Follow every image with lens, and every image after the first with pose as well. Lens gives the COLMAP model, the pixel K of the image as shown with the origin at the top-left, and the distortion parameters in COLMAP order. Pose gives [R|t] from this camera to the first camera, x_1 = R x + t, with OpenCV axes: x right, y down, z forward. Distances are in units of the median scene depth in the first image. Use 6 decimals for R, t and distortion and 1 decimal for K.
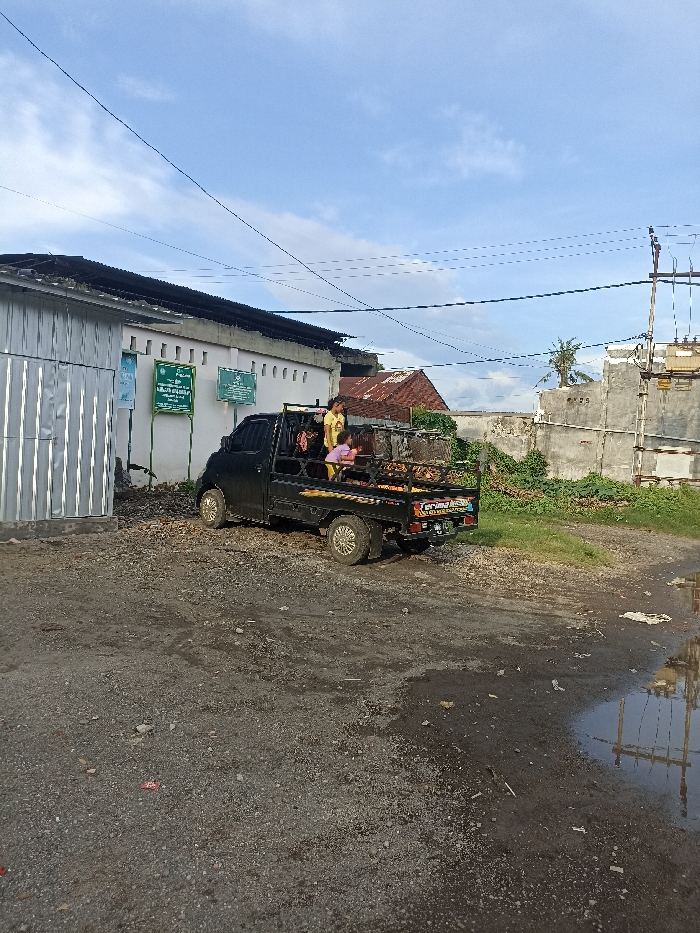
lens RADIAL K [[707.0, 0, 338.6], [0, 707.0, 459.6], [0, 0, 1]] dist [0.095325, -0.104926]
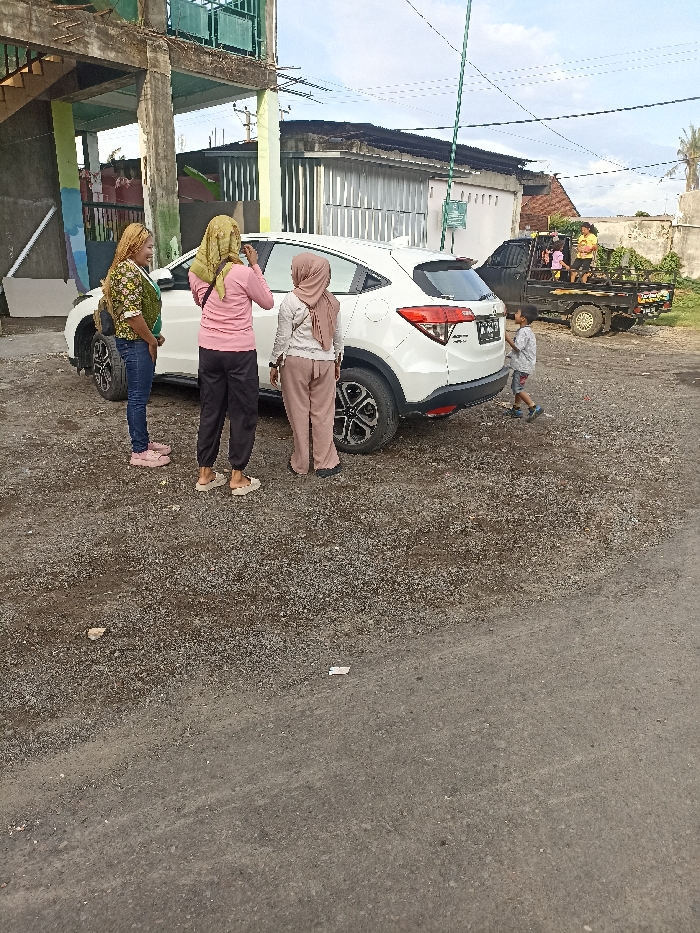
lens RADIAL K [[707.0, 0, 338.6], [0, 707.0, 459.6], [0, 0, 1]] dist [0.095325, -0.104926]
pose [[0.992421, -0.006904, -0.122691, -0.170049], [0.037615, 0.967564, 0.249812, -0.003329], [0.116986, -0.252533, 0.960490, -0.333590]]
